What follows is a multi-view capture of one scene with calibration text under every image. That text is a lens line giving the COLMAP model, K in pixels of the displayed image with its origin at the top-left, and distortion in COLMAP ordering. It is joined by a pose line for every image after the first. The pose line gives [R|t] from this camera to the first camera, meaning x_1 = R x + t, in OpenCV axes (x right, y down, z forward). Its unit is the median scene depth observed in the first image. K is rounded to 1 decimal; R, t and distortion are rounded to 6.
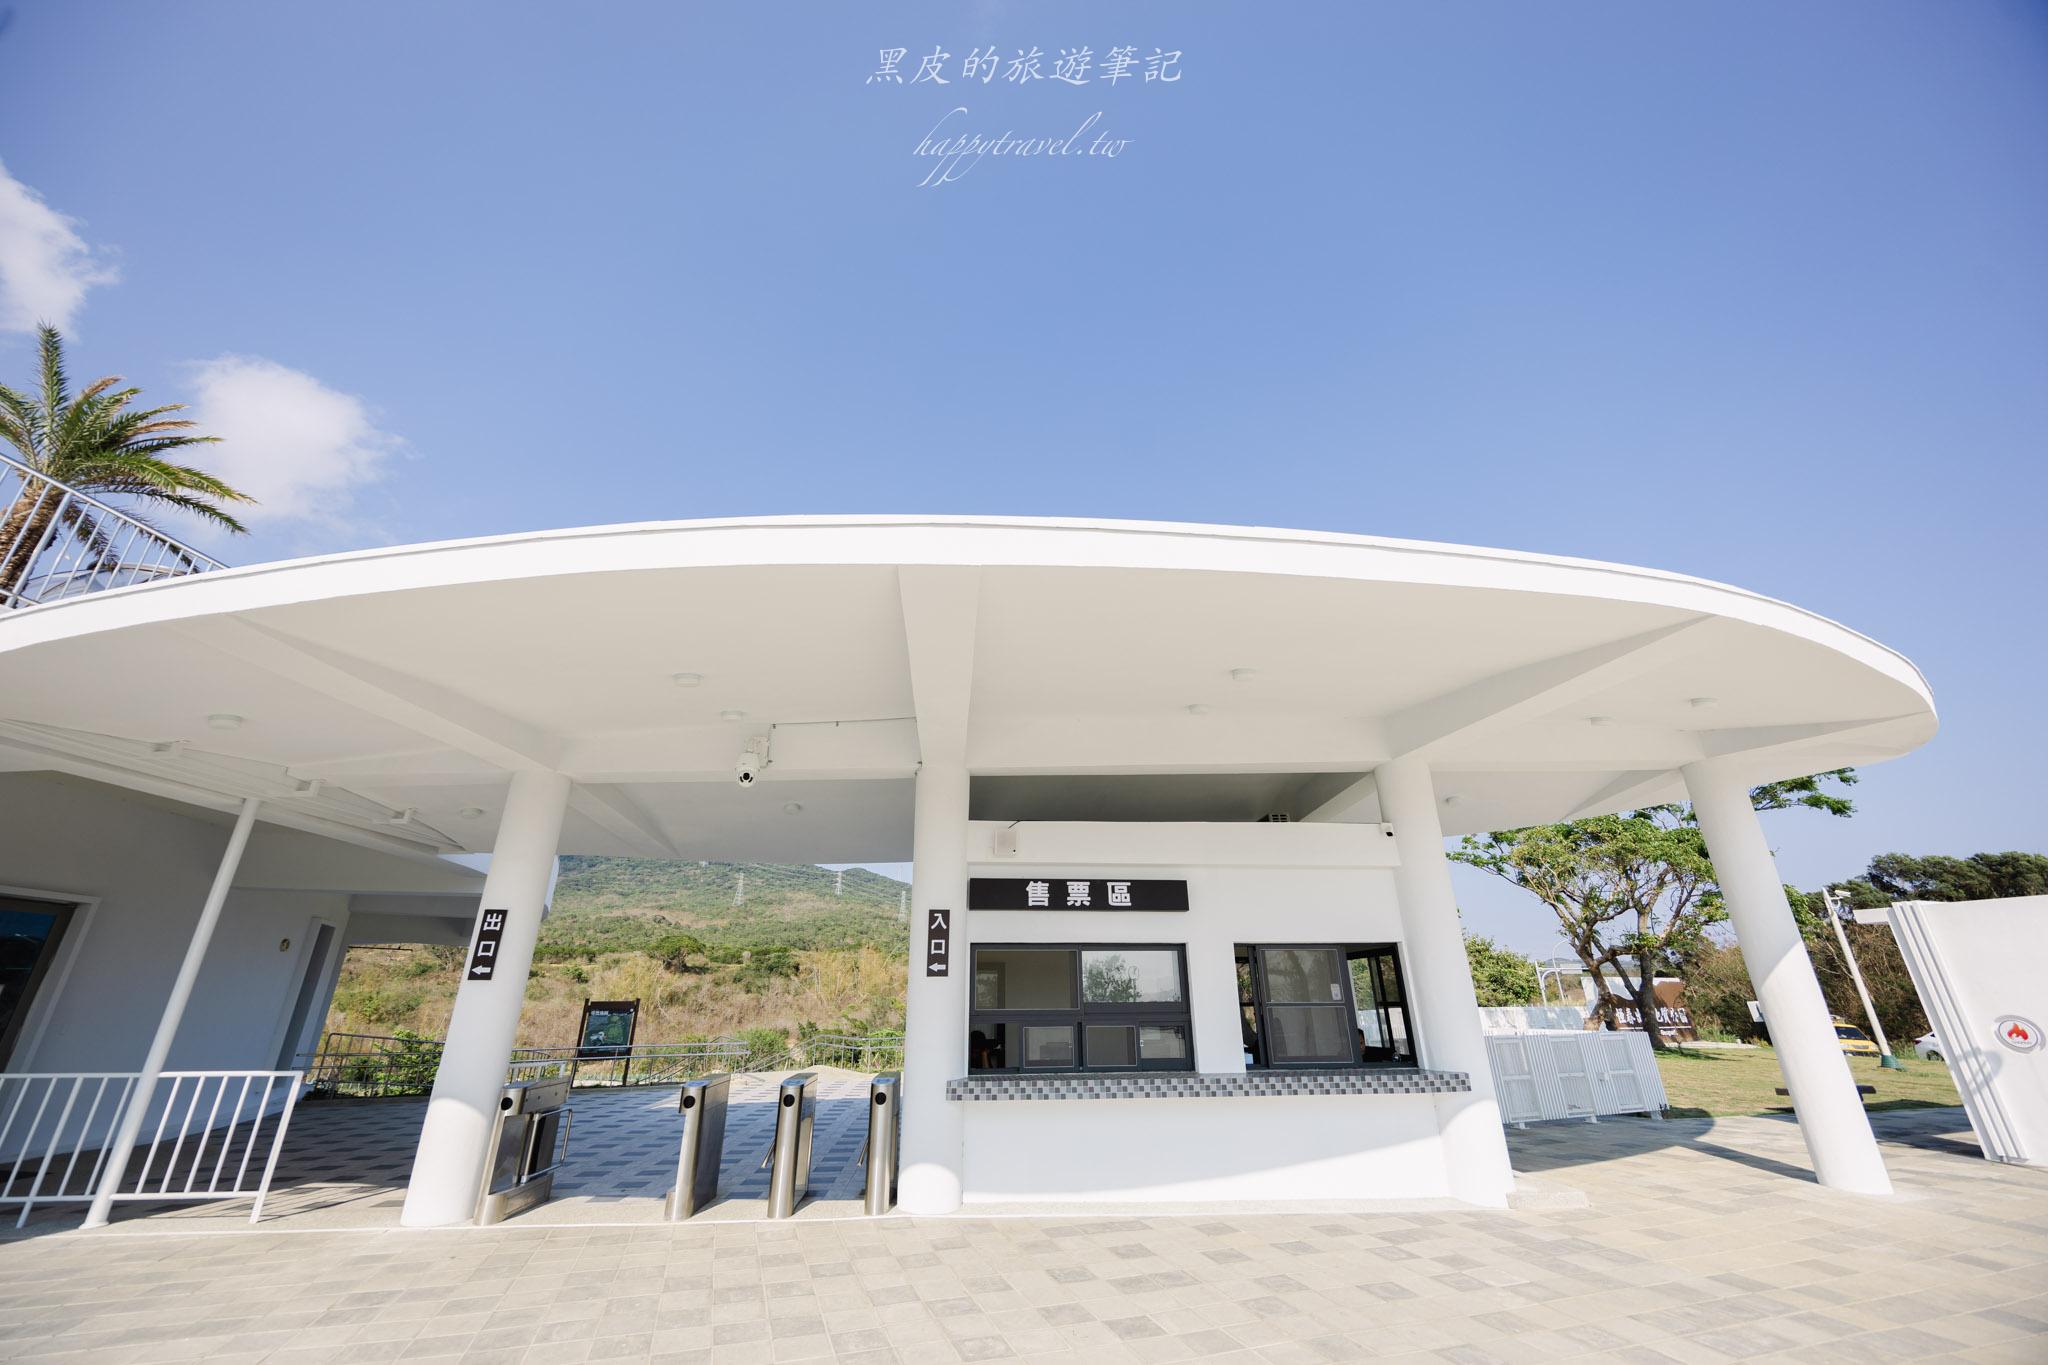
lens RADIAL K [[773.6, 0, 1022.1], [0, 773.6, 678.9], [0, 0, 1]] dist [-0.003390, -0.000375]
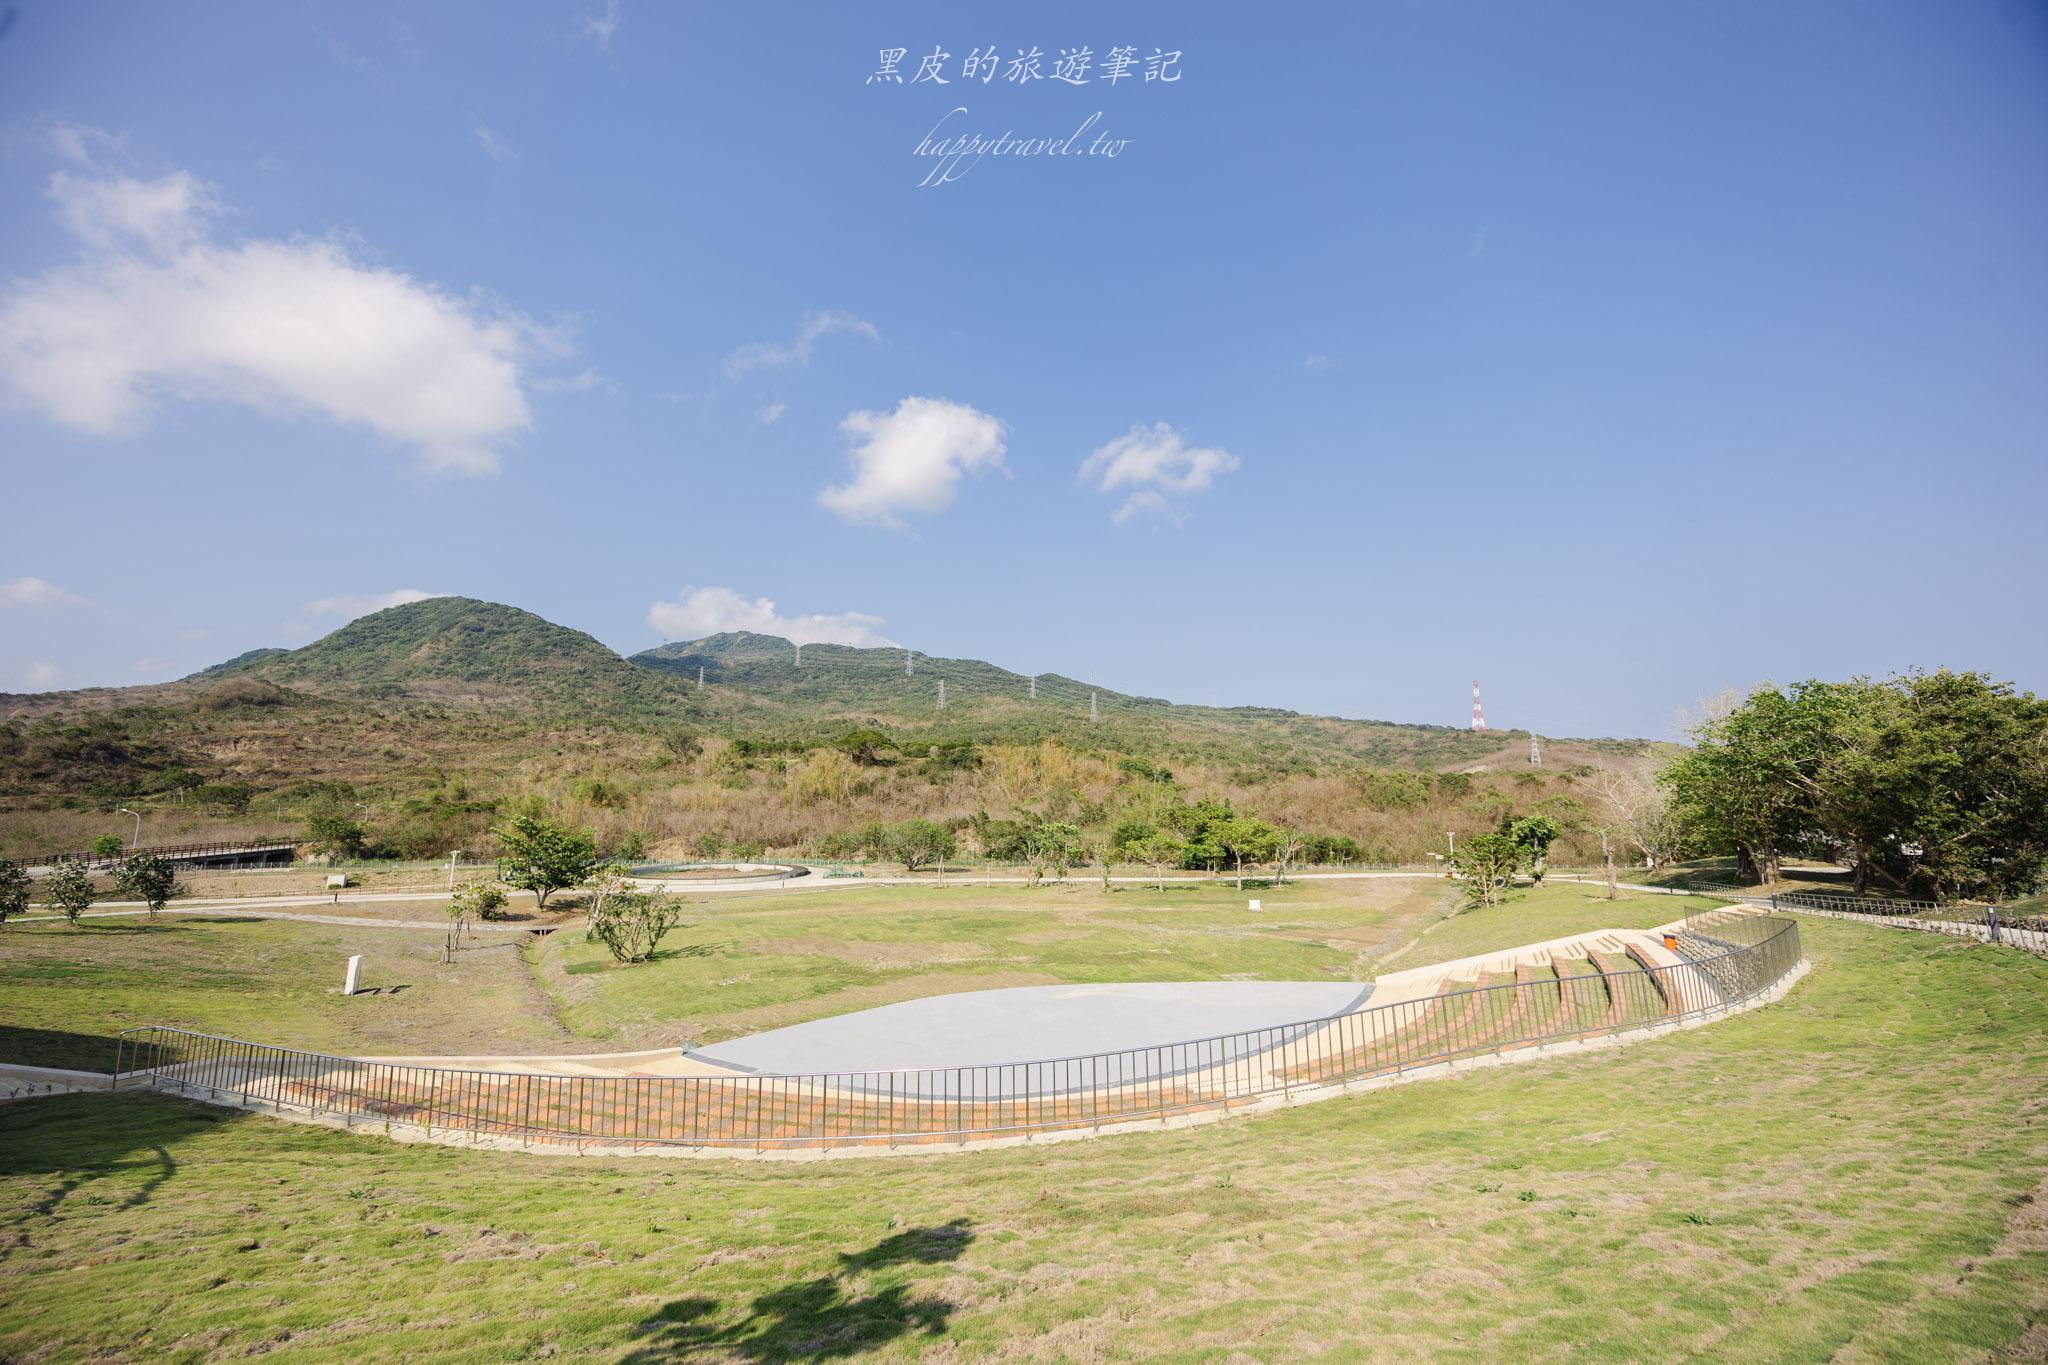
lens RADIAL K [[773.6, 0, 1022.1], [0, 773.6, 678.9], [0, 0, 1]] dist [-0.003390, -0.000375]
pose [[0.970350, -0.023884, -0.240523, 0.002677], [0.081931, 0.968694, 0.234347, 0.042172], [0.227396, -0.247105, 0.941929, 0.100877]]
